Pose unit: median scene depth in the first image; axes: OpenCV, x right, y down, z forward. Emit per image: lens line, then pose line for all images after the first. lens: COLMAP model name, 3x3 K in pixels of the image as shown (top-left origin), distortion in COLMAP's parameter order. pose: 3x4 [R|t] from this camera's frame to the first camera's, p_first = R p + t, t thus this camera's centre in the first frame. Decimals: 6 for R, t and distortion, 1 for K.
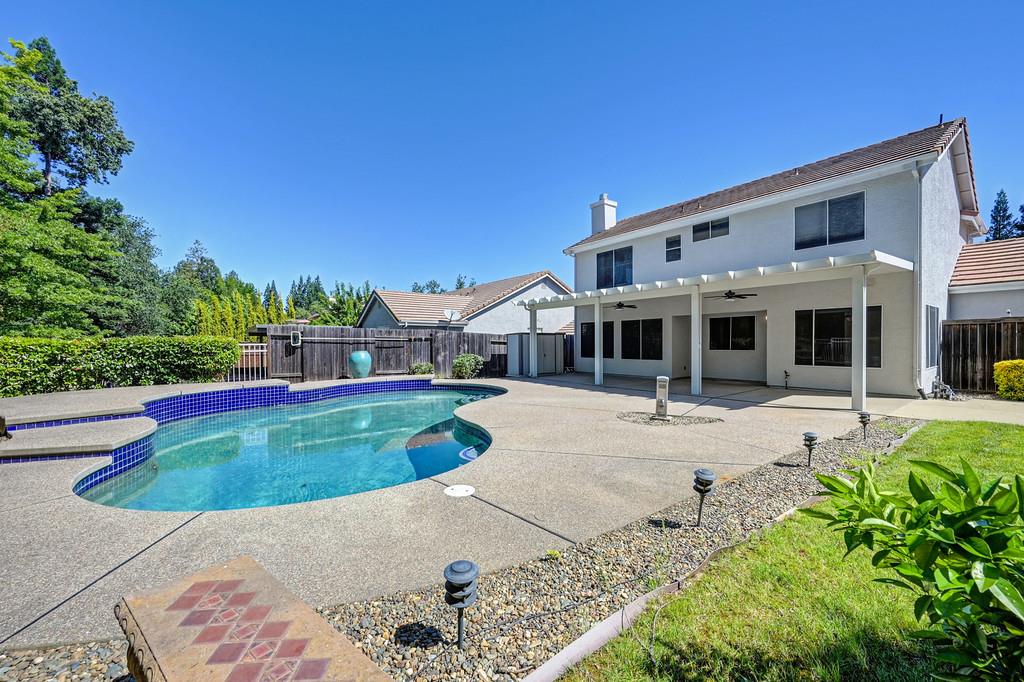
lens RADIAL K [[408.3, 0, 518.4], [0, 408.3, 345.5], [0, 0, 1]] dist [0.002038, -0.000230]
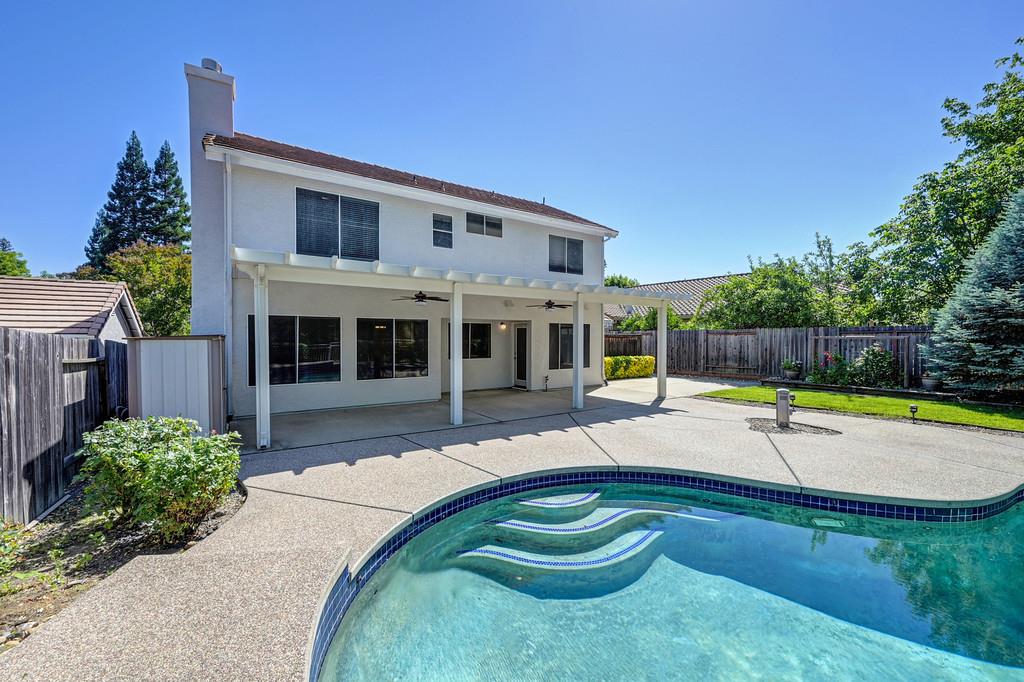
lens RADIAL K [[408.3, 0, 514.1], [0, 408.3, 343.9], [0, 0, 1]] dist [0.002038, -0.000230]
pose [[0.043586, 0.002104, 0.999047, -0.355830], [0.018090, 0.999832, -0.002895, -0.017712], [-0.998886, 0.018199, 0.043541, 0.770078]]
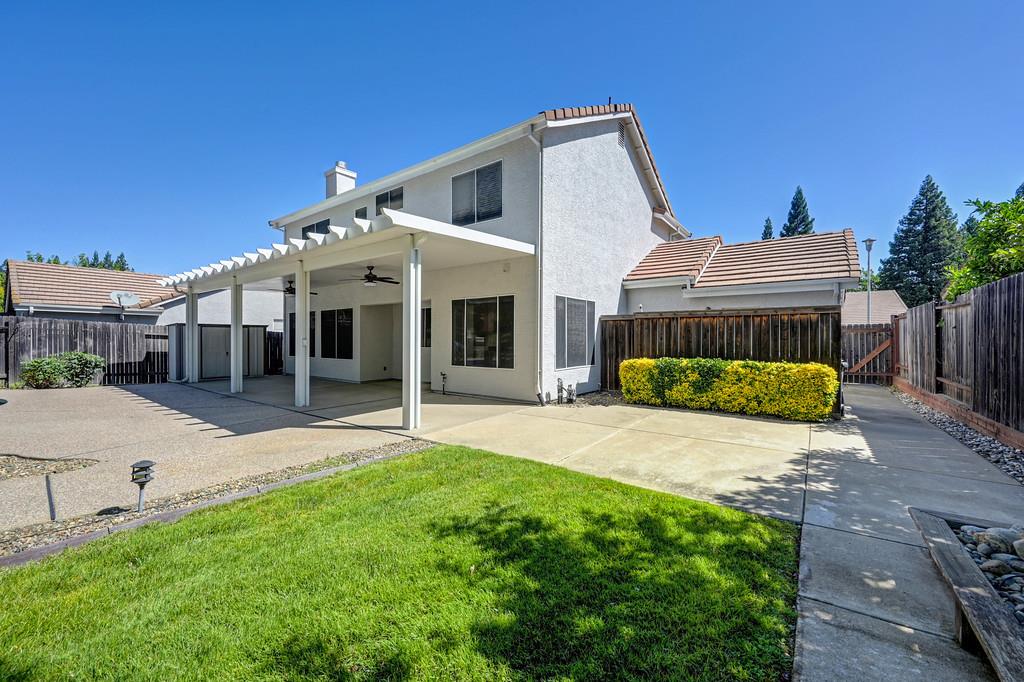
lens RADIAL K [[408.3, 0, 511.0], [0, 408.3, 336.4], [0, 0, 1]] dist [0.002038, -0.000230]
pose [[0.960537, 0.007136, 0.278060, 0.411728], [-0.004166, 0.999928, -0.011269, -0.001926], [-0.278121, 0.009666, 0.960498, 0.120755]]
